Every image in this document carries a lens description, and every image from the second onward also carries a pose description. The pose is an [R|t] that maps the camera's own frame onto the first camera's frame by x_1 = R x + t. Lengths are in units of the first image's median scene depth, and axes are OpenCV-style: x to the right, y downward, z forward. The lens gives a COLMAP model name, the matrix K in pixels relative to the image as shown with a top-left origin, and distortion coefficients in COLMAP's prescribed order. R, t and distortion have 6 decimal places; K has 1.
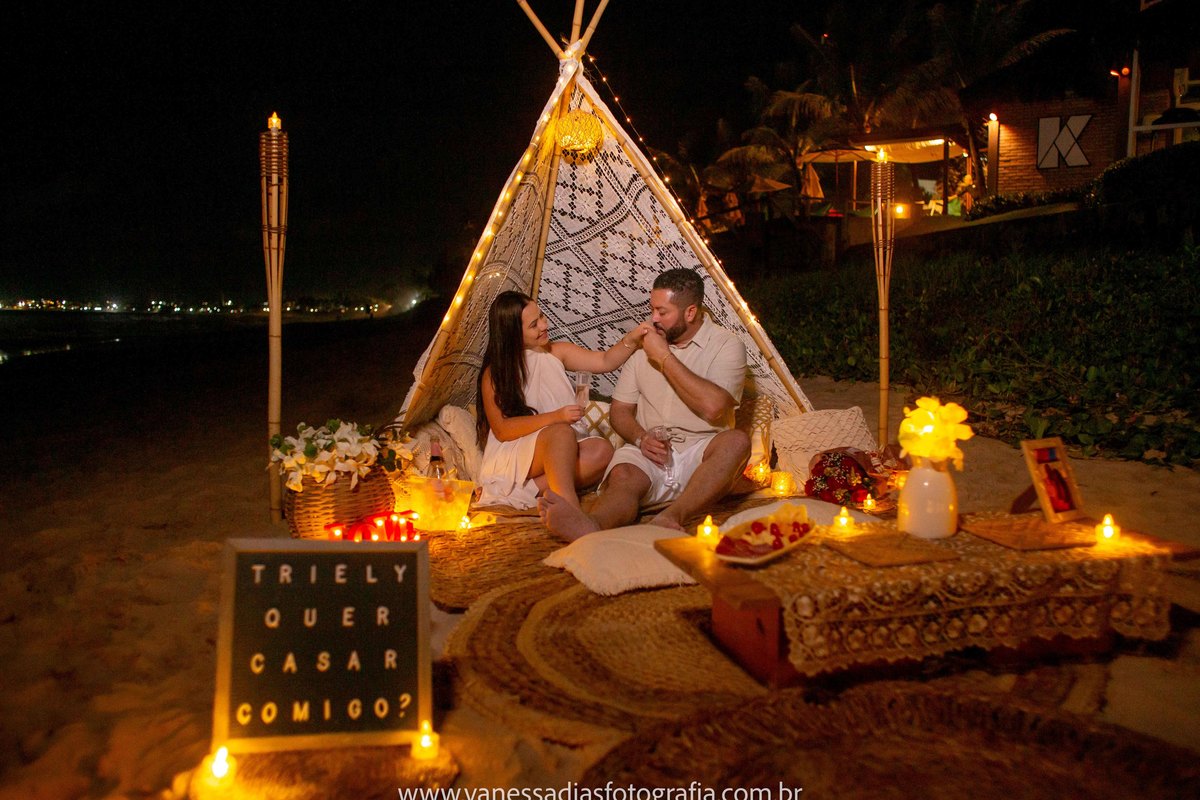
lens RADIAL K [[1000.7, 0, 601.9], [0, 1000.7, 399.1], [0, 0, 1]] dist [-0.103682, 0.142804]
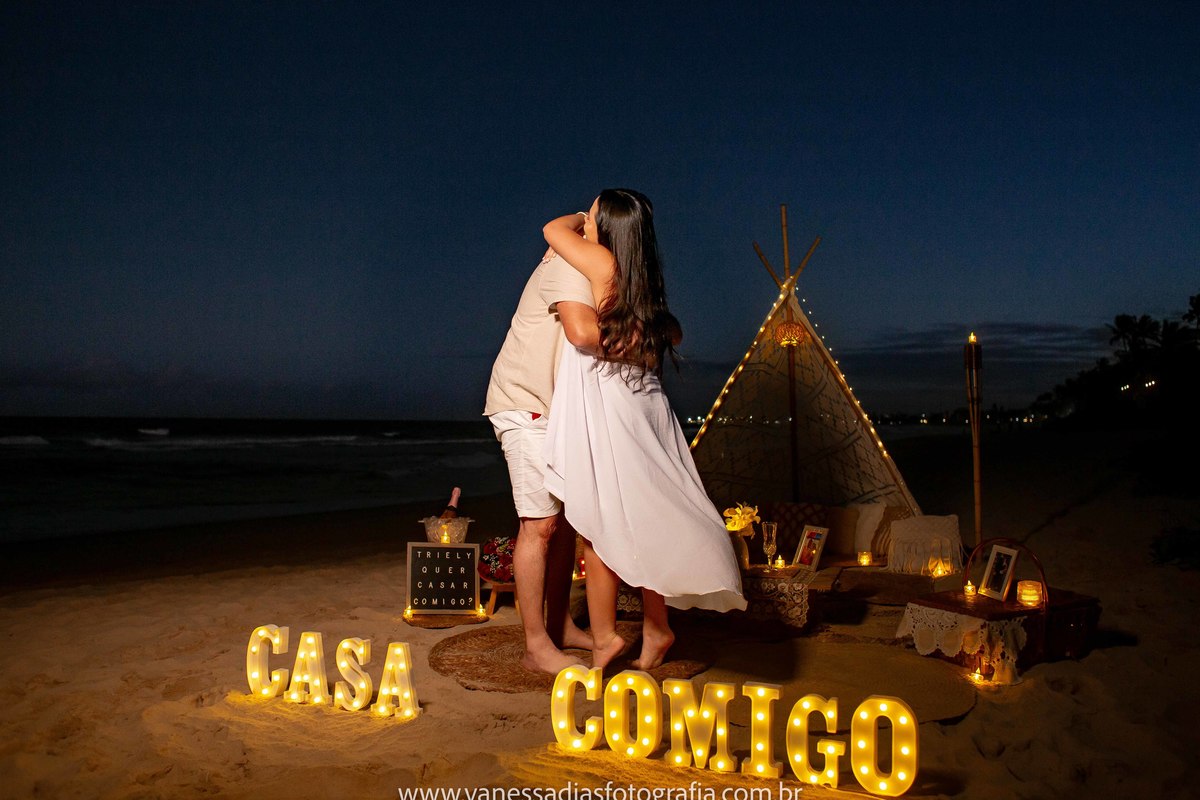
lens RADIAL K [[957.8, 0, 602.1], [0, 957.8, 398.3], [0, 0, 1]] dist [-0.102141, 0.131779]
pose [[0.792171, -0.028372, -0.609640, 0.781348], [-0.041023, 0.994184, -0.099574, -0.003885], [0.608919, 0.103888, 0.786400, -0.435271]]
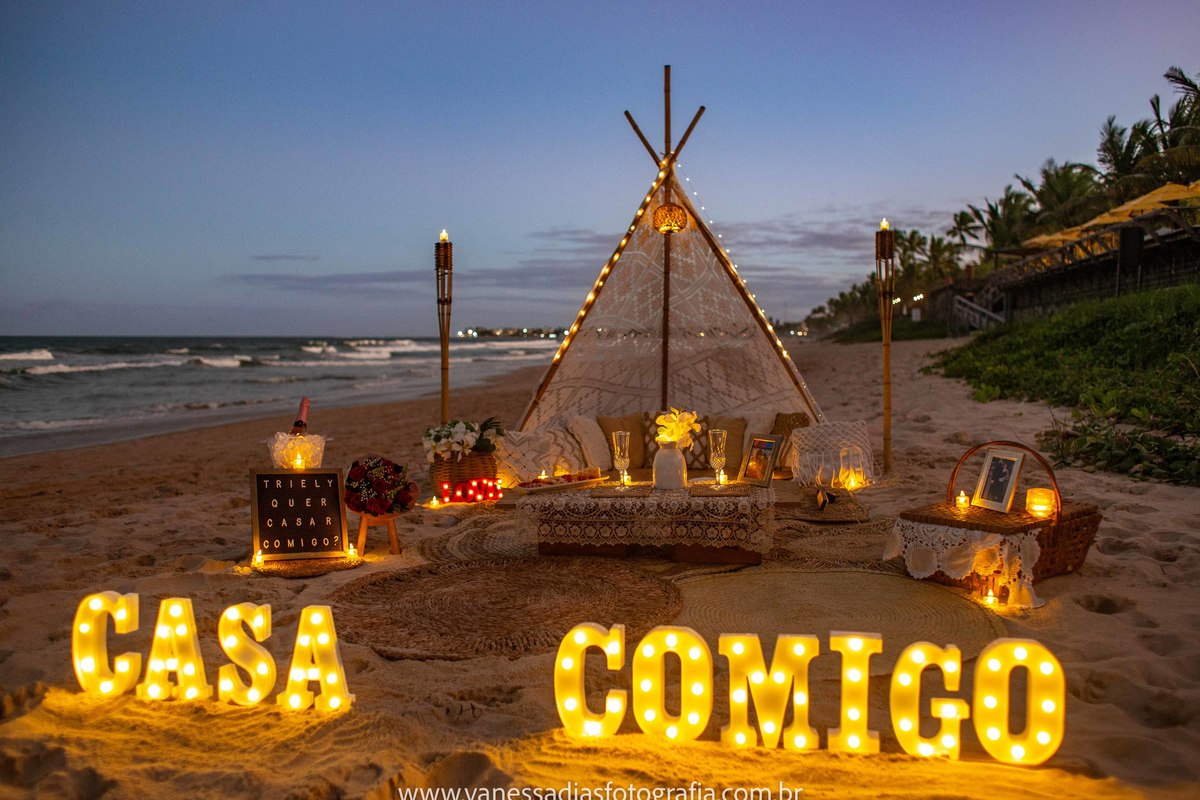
lens RADIAL K [[1015.6, 0, 603.6], [0, 1015.6, 405.2], [0, 0, 1]] dist [-0.102256, 0.133076]
pose [[0.911441, 0.011574, -0.411268, 0.556139], [-0.019054, 0.999719, -0.014092, 0.013111], [0.410989, 0.020680, 0.911406, -0.369155]]
